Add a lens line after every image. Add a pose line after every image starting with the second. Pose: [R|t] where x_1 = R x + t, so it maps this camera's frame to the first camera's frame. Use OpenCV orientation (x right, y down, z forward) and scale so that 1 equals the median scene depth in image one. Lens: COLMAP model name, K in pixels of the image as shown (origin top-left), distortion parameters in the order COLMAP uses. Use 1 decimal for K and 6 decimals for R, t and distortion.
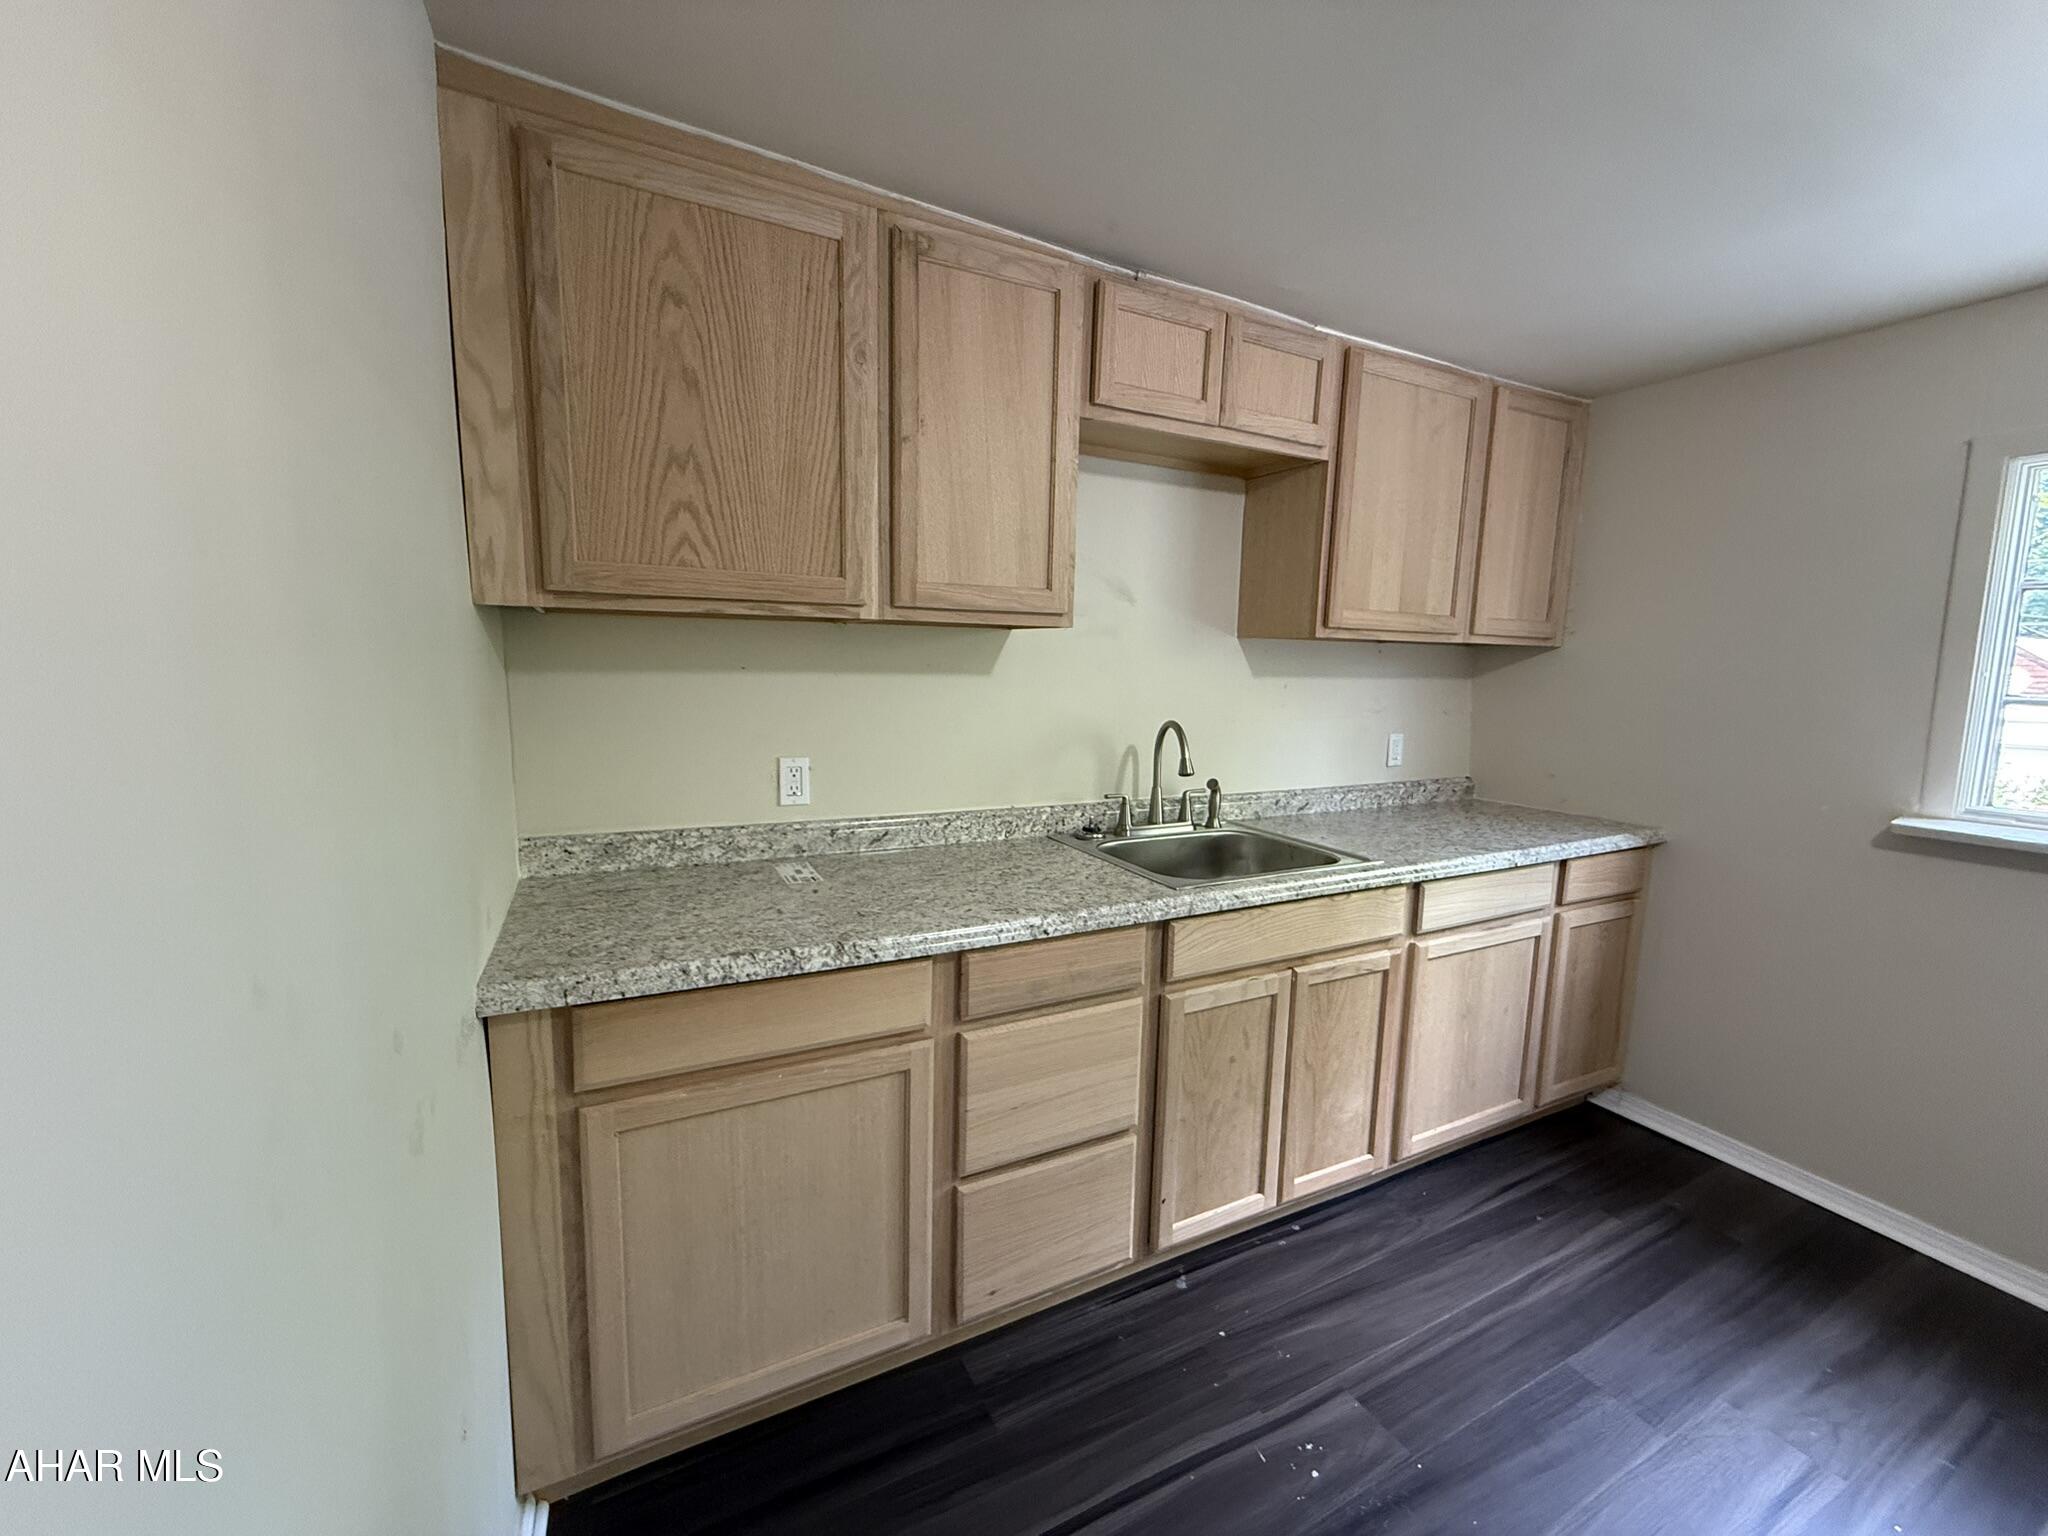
lens RADIAL K [[816.2, 0, 1019.1], [0, 816.2, 763.8], [0, 0, 1]] dist [-0.000595, -0.000629]
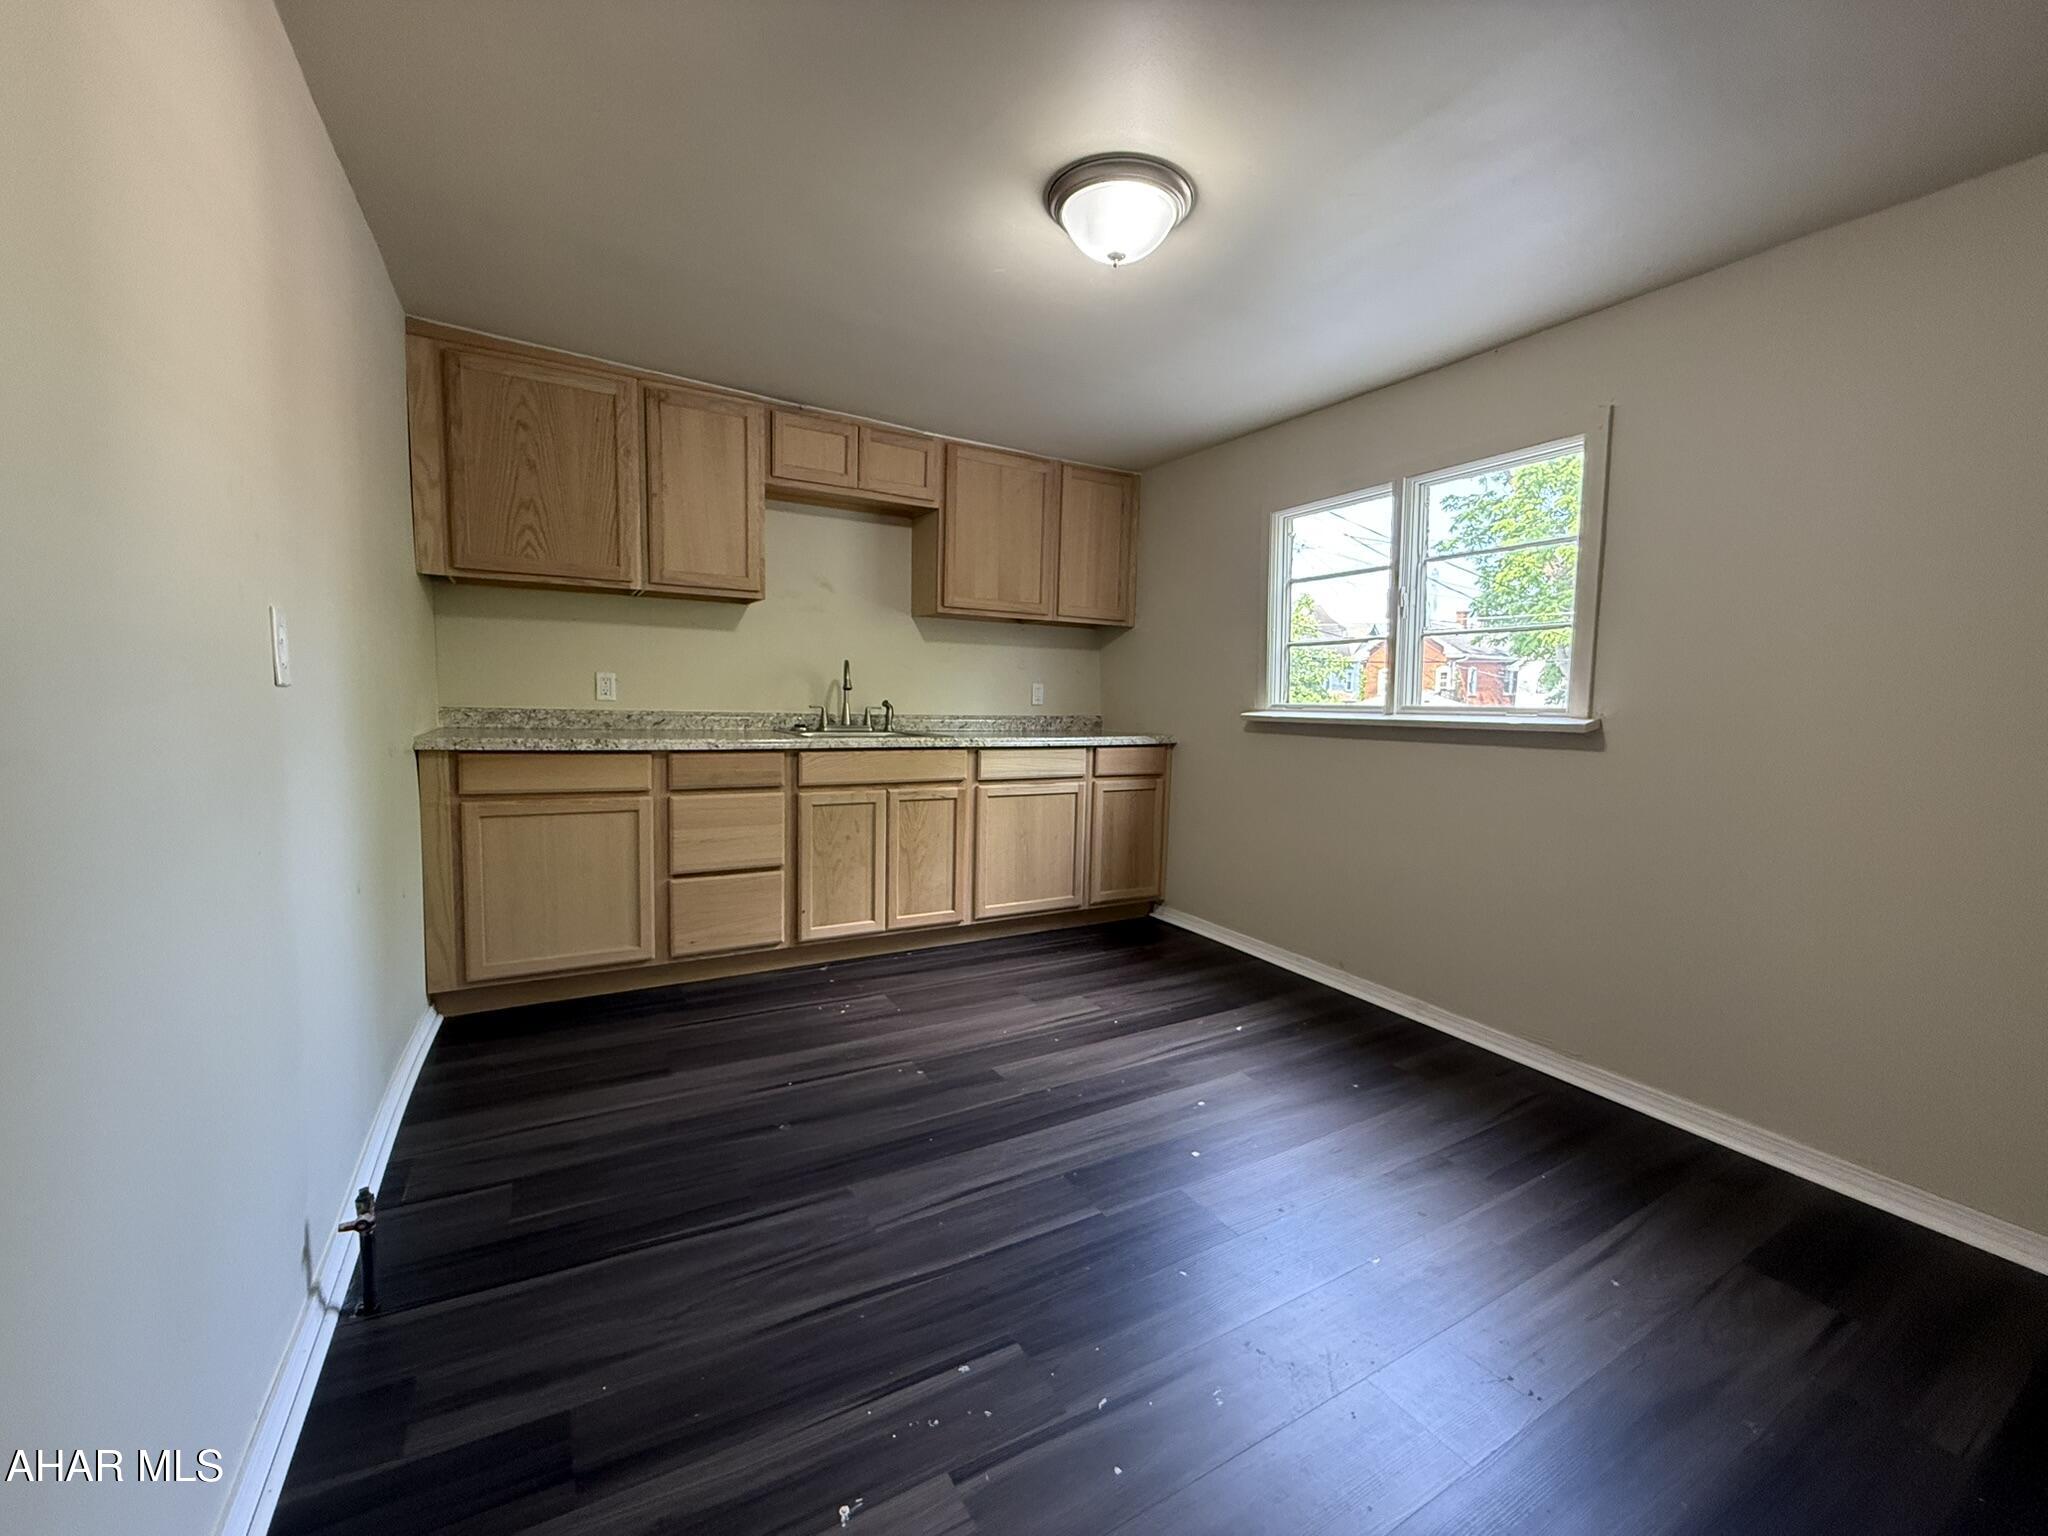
lens RADIAL K [[816.2, 0, 1019.0], [0, 816.2, 765.4], [0, 0, 1]] dist [-0.000595, -0.000629]
pose [[0.998822, -0.001231, 0.048513, 0.583104], [0.003154, 0.999211, -0.039593, 0.292780], [-0.048426, 0.039699, 0.998038, -0.863449]]
